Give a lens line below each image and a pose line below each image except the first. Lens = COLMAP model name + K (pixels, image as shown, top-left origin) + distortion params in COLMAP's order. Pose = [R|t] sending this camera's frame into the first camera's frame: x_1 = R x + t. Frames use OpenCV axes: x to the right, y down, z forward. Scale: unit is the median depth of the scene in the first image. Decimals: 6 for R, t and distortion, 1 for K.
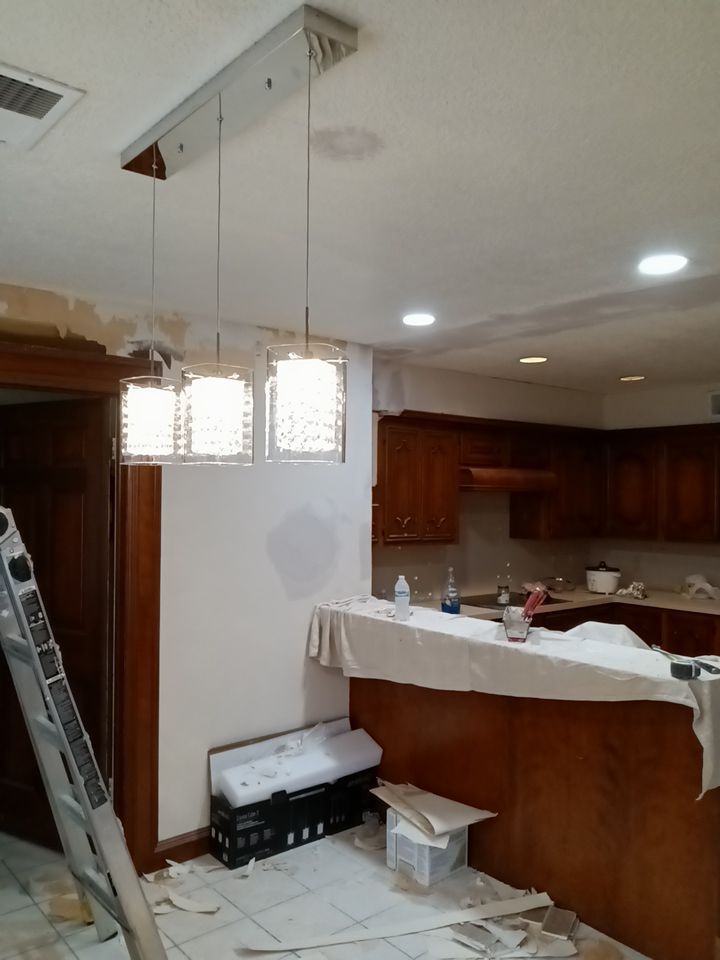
lens RADIAL K [[772.4, 0, 372.0], [0, 772.4, 471.8], [0, 0, 1]] dist [0.033071, -0.069864]
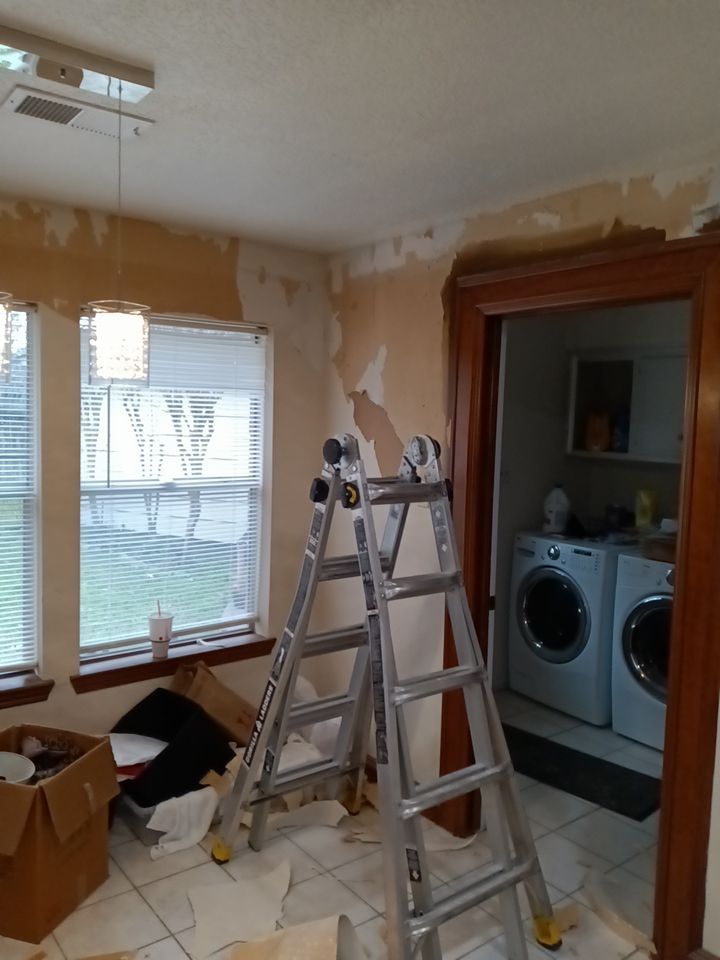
lens RADIAL K [[772.4, 0, 381.6], [0, 772.4, 471.8], [0, 0, 1]] dist [0.033071, -0.069864]
pose [[-0.037727, 0.064269, -0.997219, 0.384900], [-0.008913, 0.997868, 0.064648, 0.018560], [0.999248, 0.011327, -0.037073, 0.728053]]
